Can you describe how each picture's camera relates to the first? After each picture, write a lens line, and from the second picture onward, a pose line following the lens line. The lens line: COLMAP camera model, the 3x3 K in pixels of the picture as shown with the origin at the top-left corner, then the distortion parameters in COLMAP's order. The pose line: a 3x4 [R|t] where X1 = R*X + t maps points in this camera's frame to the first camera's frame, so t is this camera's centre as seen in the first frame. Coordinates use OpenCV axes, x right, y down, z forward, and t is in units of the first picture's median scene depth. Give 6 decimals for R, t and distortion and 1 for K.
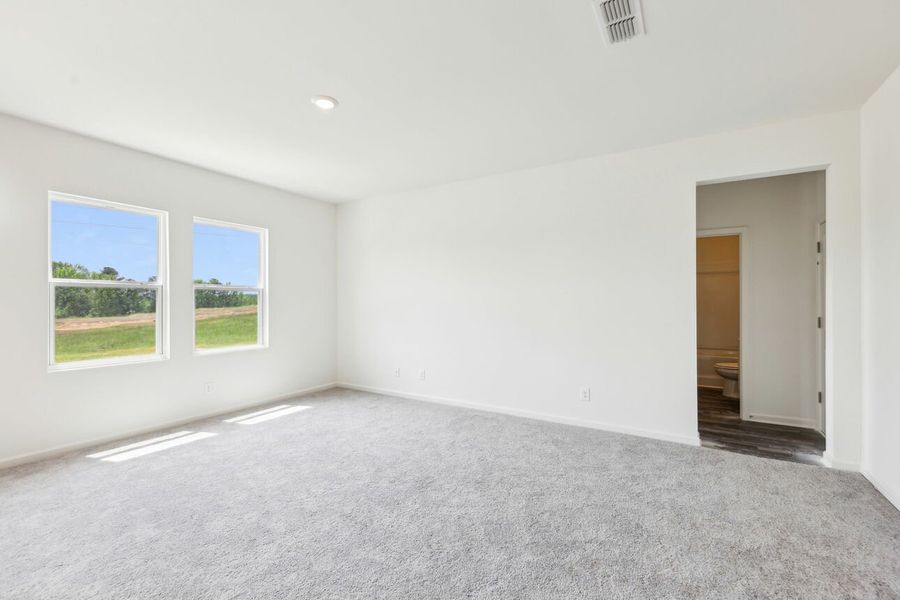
lens RADIAL K [[392.1, 0, 437.3], [0, 392.1, 300.0], [0, 0, 1]] dist [0.000621, 0.000012]
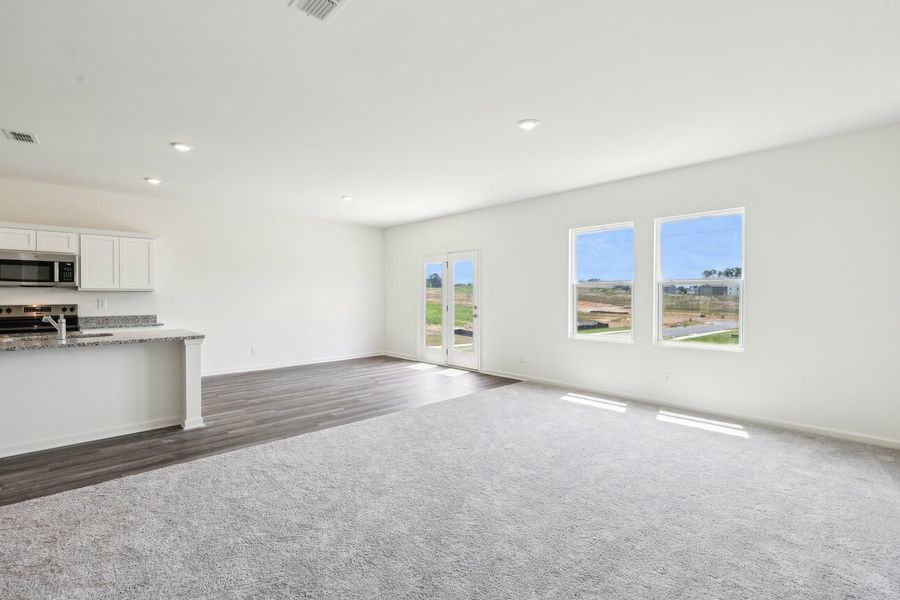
lens RADIAL K [[409.2, 0, 450.0], [0, 409.2, 300.0], [0, 0, 1]] dist [0.000104, -0.000121]
pose [[-0.247813, 0.011473, -0.968740, 0.621569], [0.002272, 0.999934, 0.011261, 0.002494], [0.968805, 0.000590, -0.247823, 0.705250]]
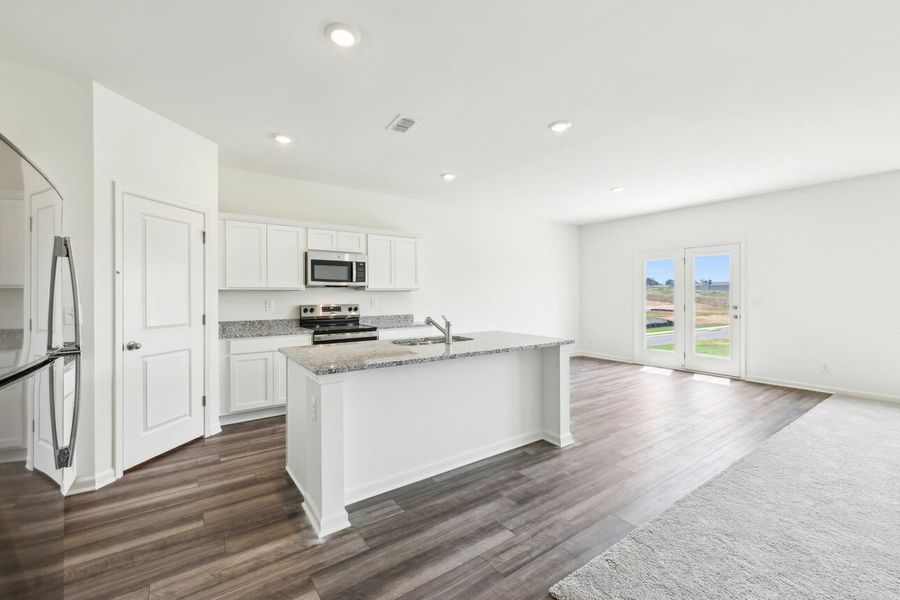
lens RADIAL K [[372.4, 0, 446.6], [0, 372.4, 294.9], [0, 0, 1]] dist [0.001433, 0.000023]
pose [[-0.385047, 0.002596, -0.922893, 0.648623], [0.005820, 0.999983, 0.000385, -0.000293], [0.922879, -0.005223, -0.385055, -0.030007]]
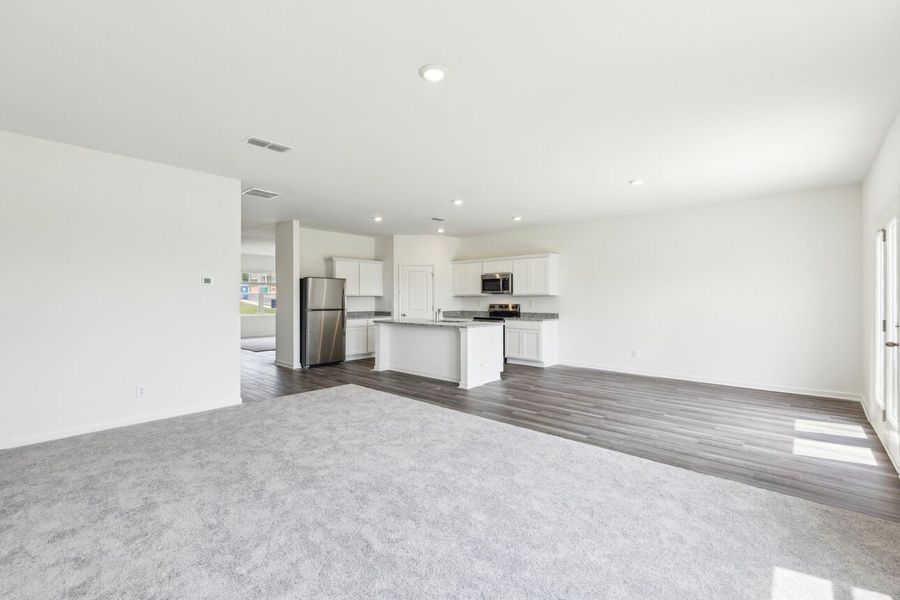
lens RADIAL K [[392.1, 0, 437.3], [0, 392.1, 300.0], [0, 0, 1]] dist [0.000621, 0.000012]
pose [[-0.979921, 0.000270, 0.199387, -0.320175], [0.000313, 1.000000, 0.000189, 0.006413], [-0.199387, 0.000248, -0.979921, 1.222245]]
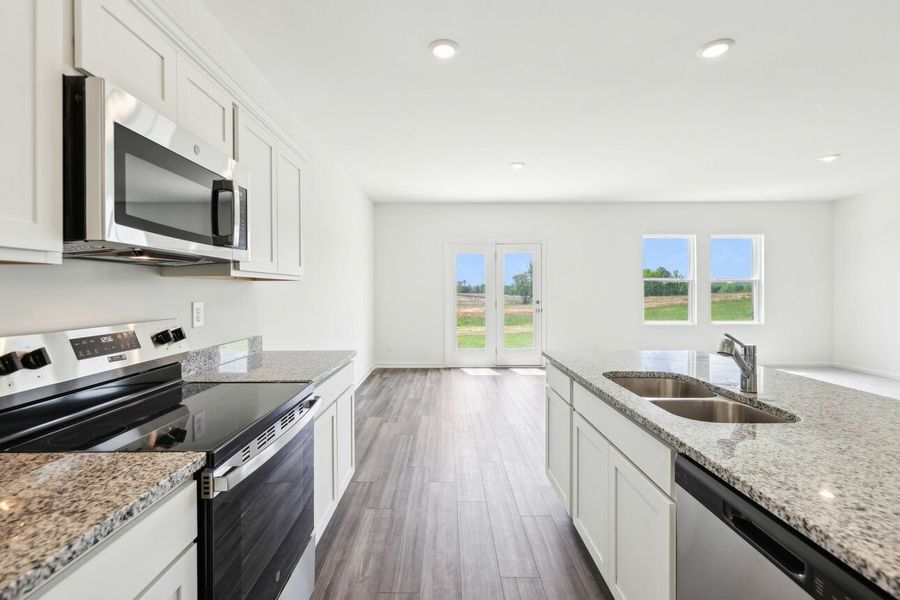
lens RADIAL K [[398.8, 0, 445.3], [0, 398.8, 291.9], [0, 0, 1]] dist [0.000958, 0.000024]
pose [[0.536200, 0.004468, -0.844079, 0.147449], [0.002625, 0.999972, 0.006961, -0.000746], [0.844087, -0.005948, 0.536173, -0.722856]]
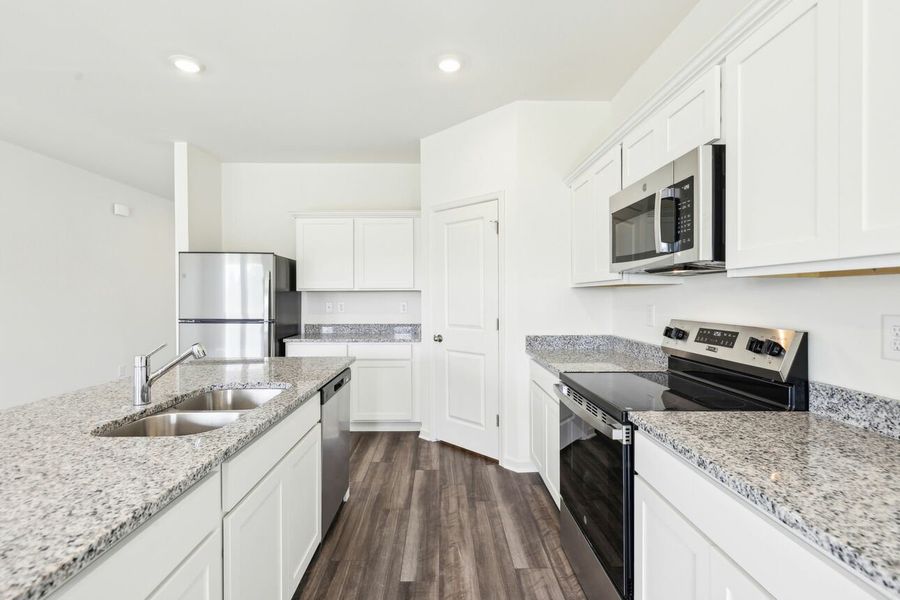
lens RADIAL K [[409.2, 0, 450.0], [0, 409.2, 300.0], [0, 0, 1]] dist [0.000104, -0.000121]
pose [[-0.553803, -0.003514, 0.832640, -0.446237], [0.002271, 0.999981, 0.005731, 0.000692], [-0.832644, 0.005065, -0.553785, -0.329802]]
